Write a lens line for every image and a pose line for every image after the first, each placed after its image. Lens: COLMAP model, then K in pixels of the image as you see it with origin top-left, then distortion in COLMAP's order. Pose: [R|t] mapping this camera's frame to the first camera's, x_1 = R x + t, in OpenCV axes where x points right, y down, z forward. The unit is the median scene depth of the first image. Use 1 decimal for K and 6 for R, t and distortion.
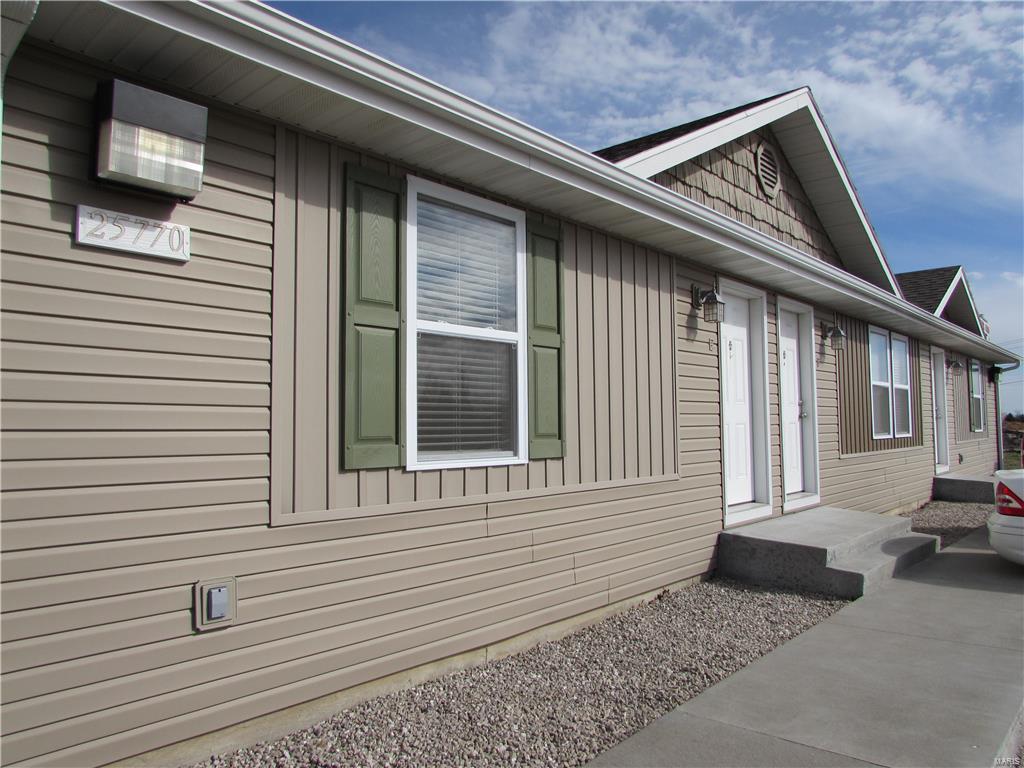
lens RADIAL K [[727.3, 0, 512.0], [0, 727.3, 384.0], [0, 0, 1]] dist [-0.040677, -0.000385]
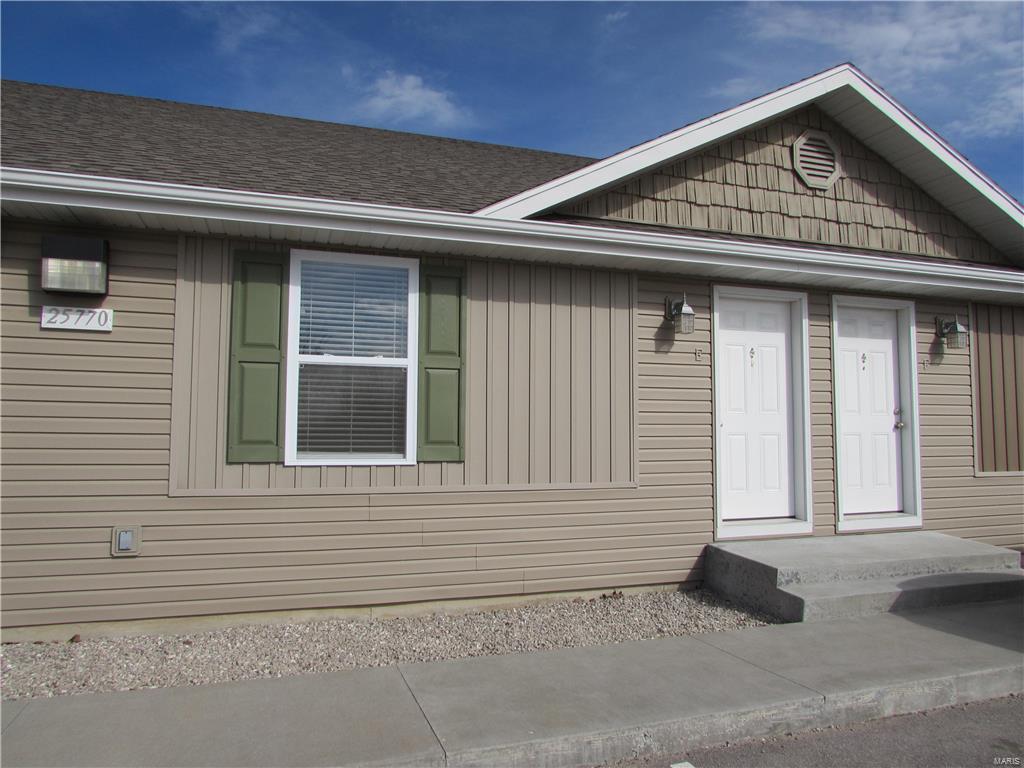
lens RADIAL K [[727.3, 0, 512.0], [0, 727.3, 384.0], [0, 0, 1]] dist [-0.040677, -0.000385]
pose [[0.875303, -0.017505, -0.483258, 0.746267], [0.015829, 0.999846, -0.007546, -0.014715], [0.483316, -0.001045, 0.875445, 0.004838]]
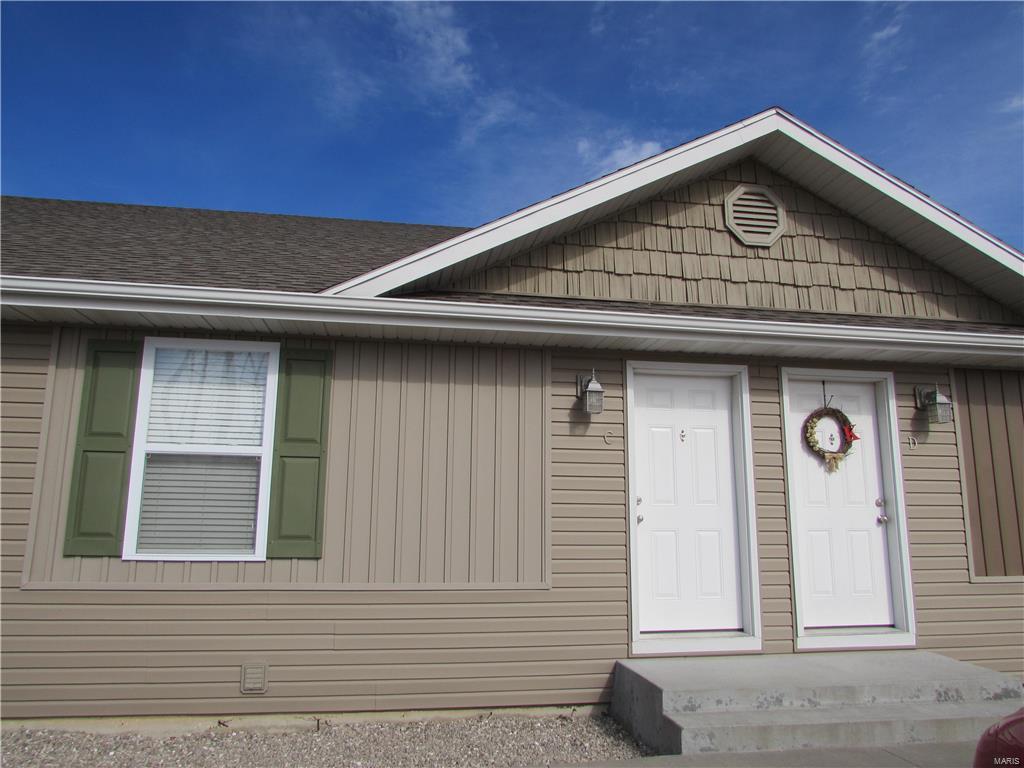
lens RADIAL K [[727.3, 0, 512.0], [0, 727.3, 384.0], [0, 0, 1]] dist [-0.001255, -0.036976]
pose [[0.782775, -0.102633, -0.613783, 1.035153], [0.021923, 0.990242, -0.137624, 0.000714], [0.621918, 0.094273, 0.777387, 0.323800]]
